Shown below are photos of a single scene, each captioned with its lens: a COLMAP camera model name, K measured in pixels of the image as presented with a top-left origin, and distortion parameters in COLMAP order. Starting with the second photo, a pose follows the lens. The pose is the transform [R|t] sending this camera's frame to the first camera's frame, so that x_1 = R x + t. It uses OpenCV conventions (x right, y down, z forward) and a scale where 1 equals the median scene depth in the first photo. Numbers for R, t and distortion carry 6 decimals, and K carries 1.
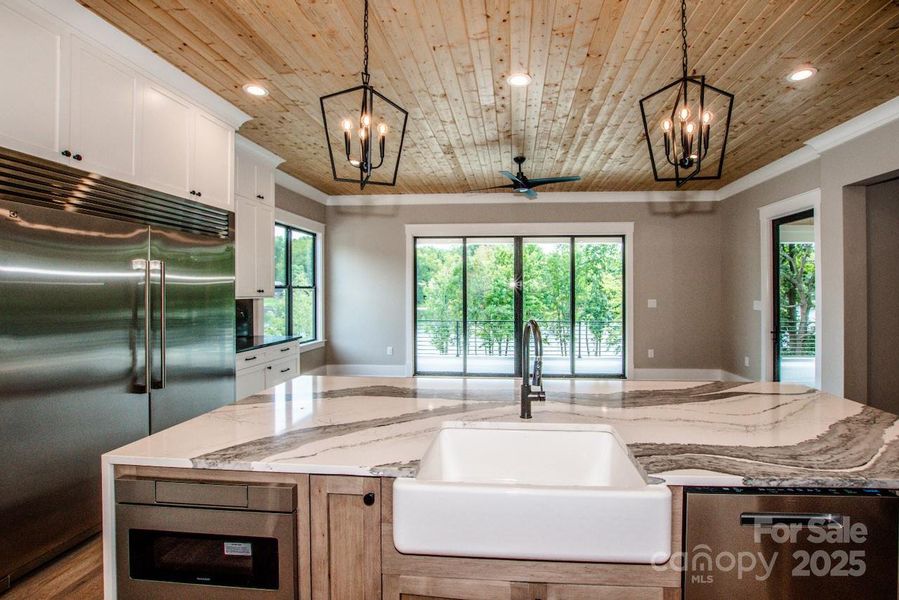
lens RADIAL K [[439.1, 0, 484.5], [0, 439.1, 290.3], [0, 0, 1]] dist [-0.022220, -0.000029]
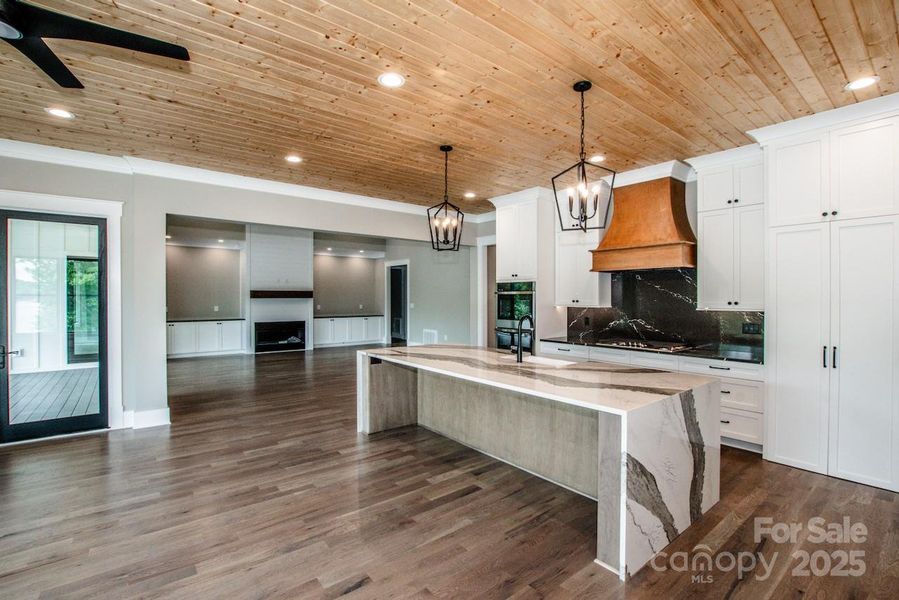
lens RADIAL K [[409.5, 0, 427.0], [0, 409.5, 299.6], [0, 0, 1]] dist [-0.028772, 0.000444]
pose [[-0.657025, -0.004718, 0.753854, -0.299381], [-0.001101, 0.999985, 0.005299, -0.004968], [-0.753868, 0.002651, -0.657021, 0.697810]]
